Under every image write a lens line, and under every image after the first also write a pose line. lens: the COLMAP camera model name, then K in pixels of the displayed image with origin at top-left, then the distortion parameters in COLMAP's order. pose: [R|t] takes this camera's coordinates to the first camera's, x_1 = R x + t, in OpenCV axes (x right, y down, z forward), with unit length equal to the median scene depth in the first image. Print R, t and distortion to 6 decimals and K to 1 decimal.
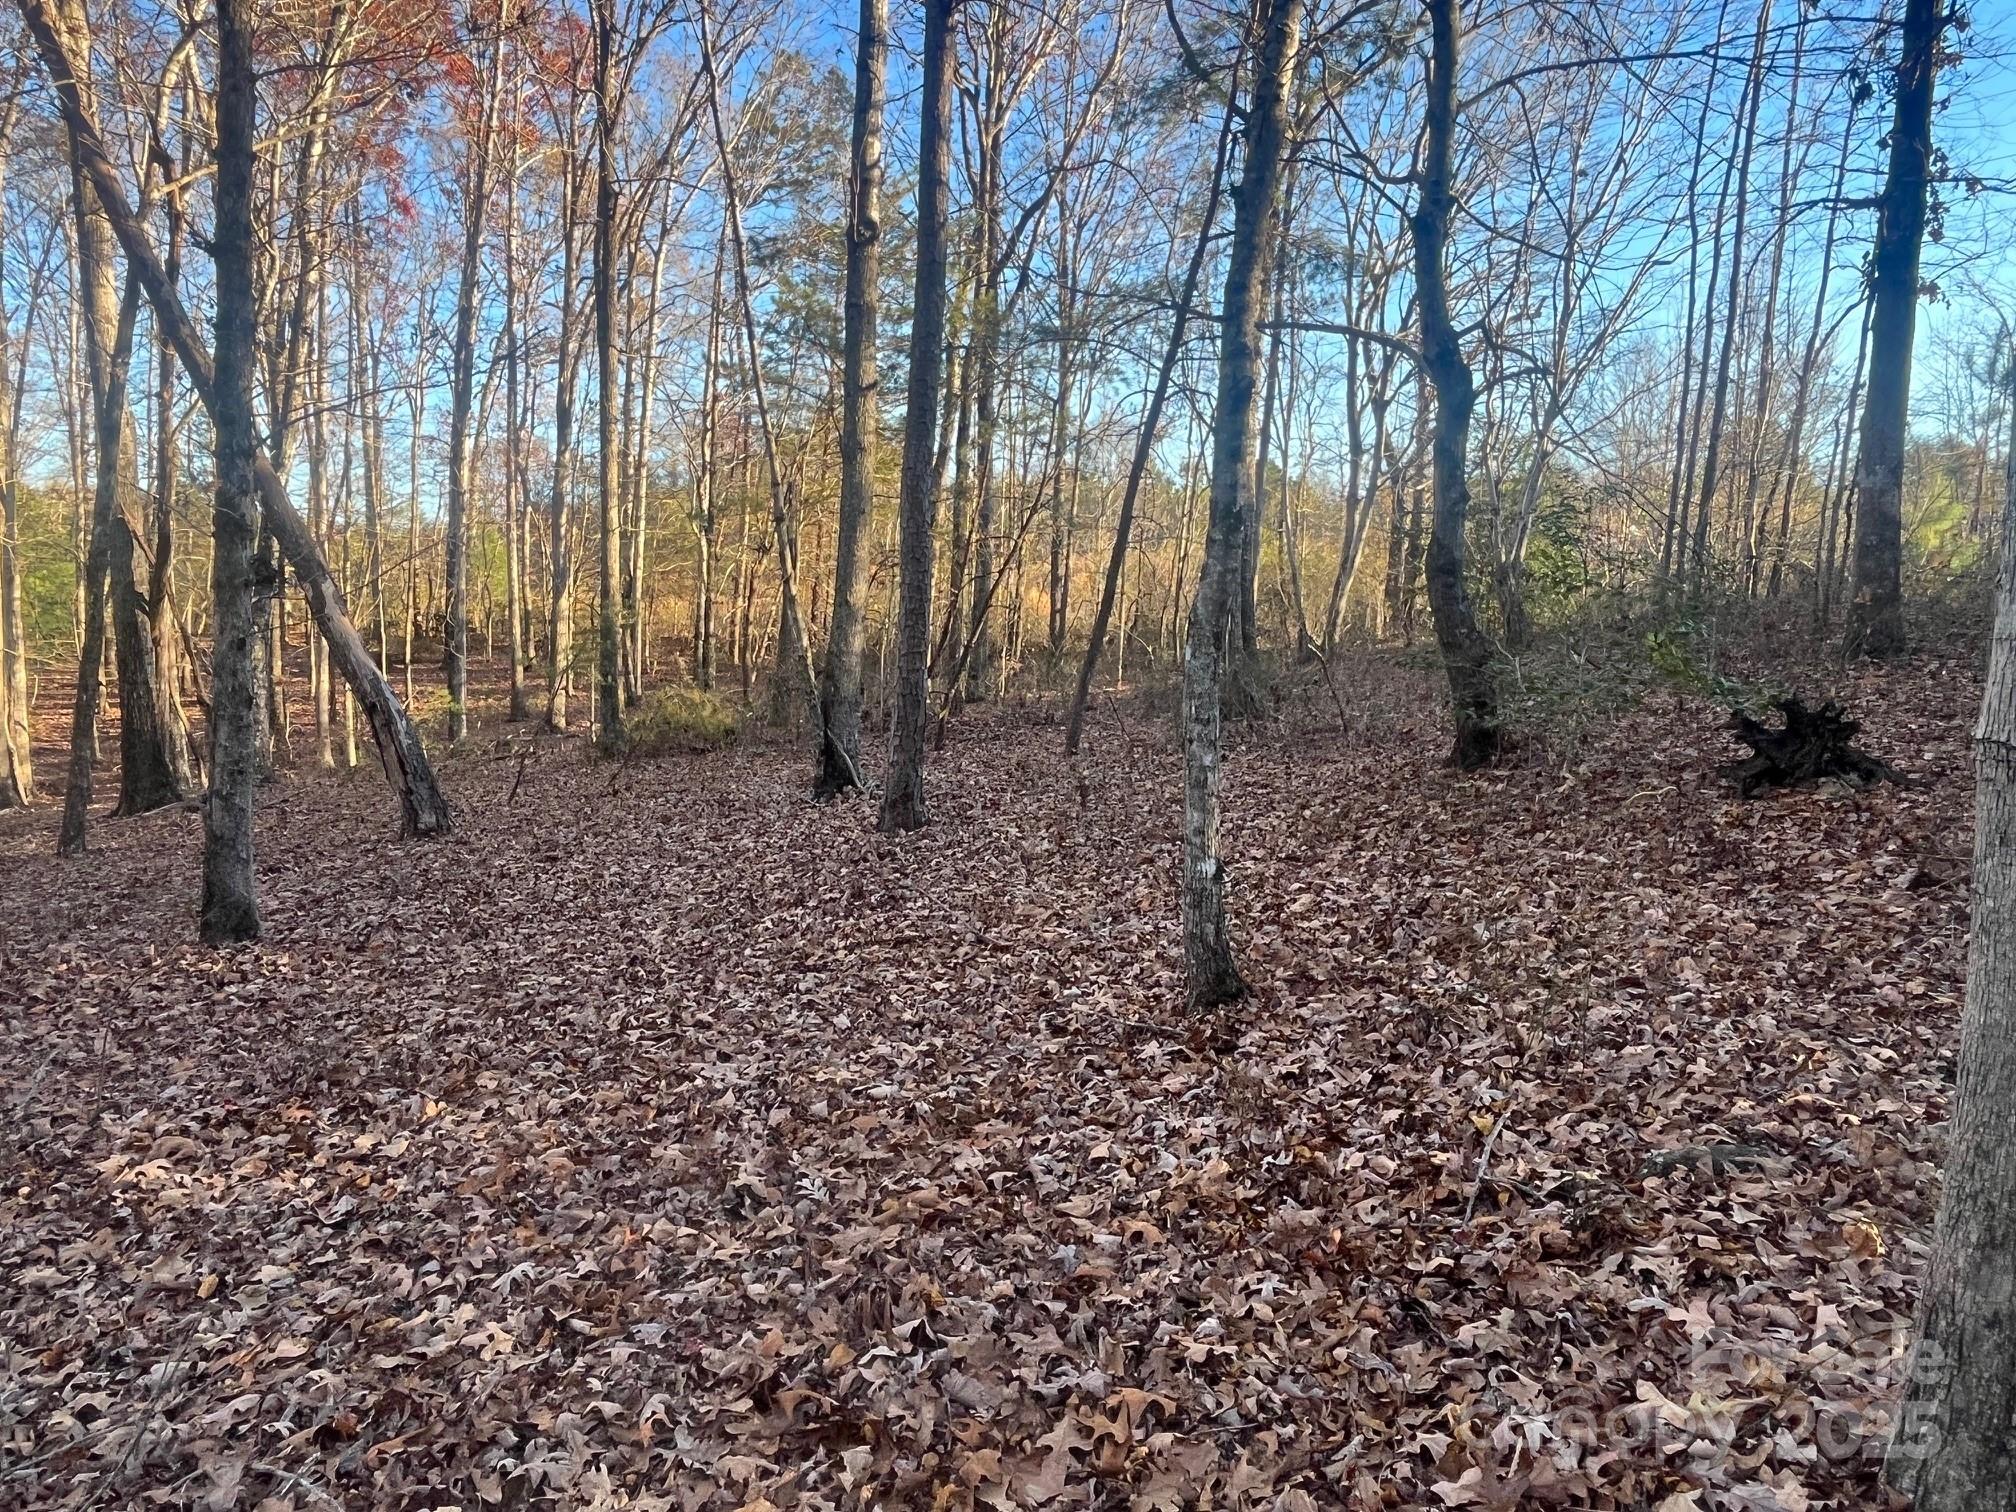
lens RADIAL K [[1503.6, 0, 1008.0], [0, 1503.6, 756.0], [0, 0, 1]] dist [0.009264, -0.004106]
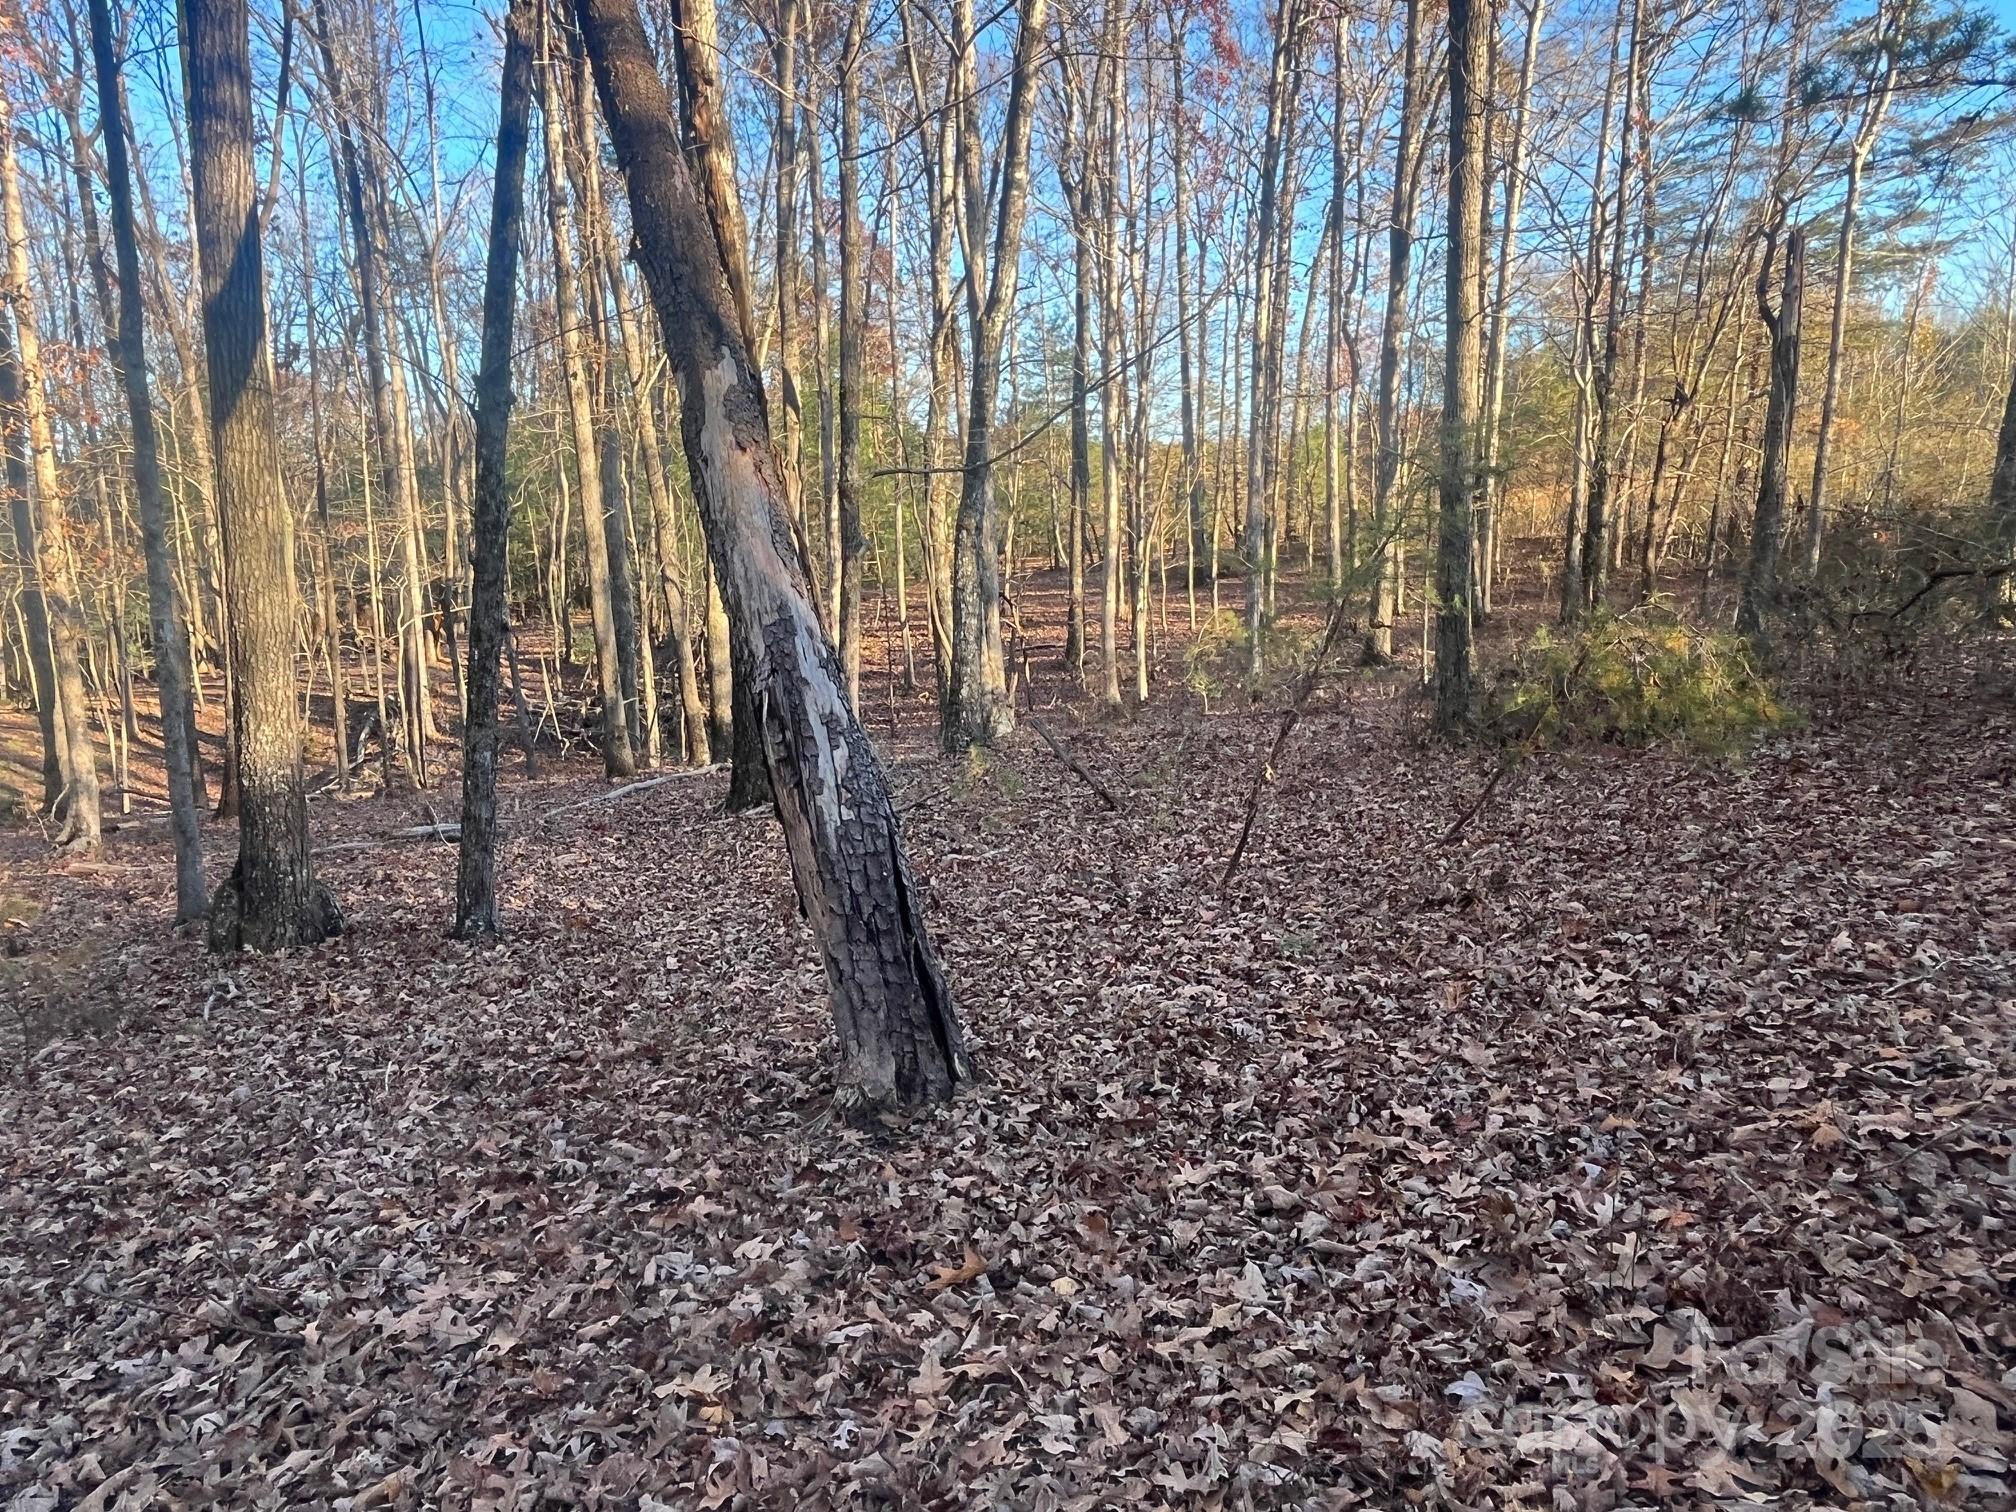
lens RADIAL K [[1555.4, 0, 999.0], [0, 1555.4, 778.2], [0, 0, 1]] dist [0.007729, -0.001156]
pose [[0.858909, 0.043236, -0.510300, -0.053890], [-0.007835, 0.997423, 0.071322, -0.011507], [0.512068, -0.057261, 0.857034, 0.199433]]
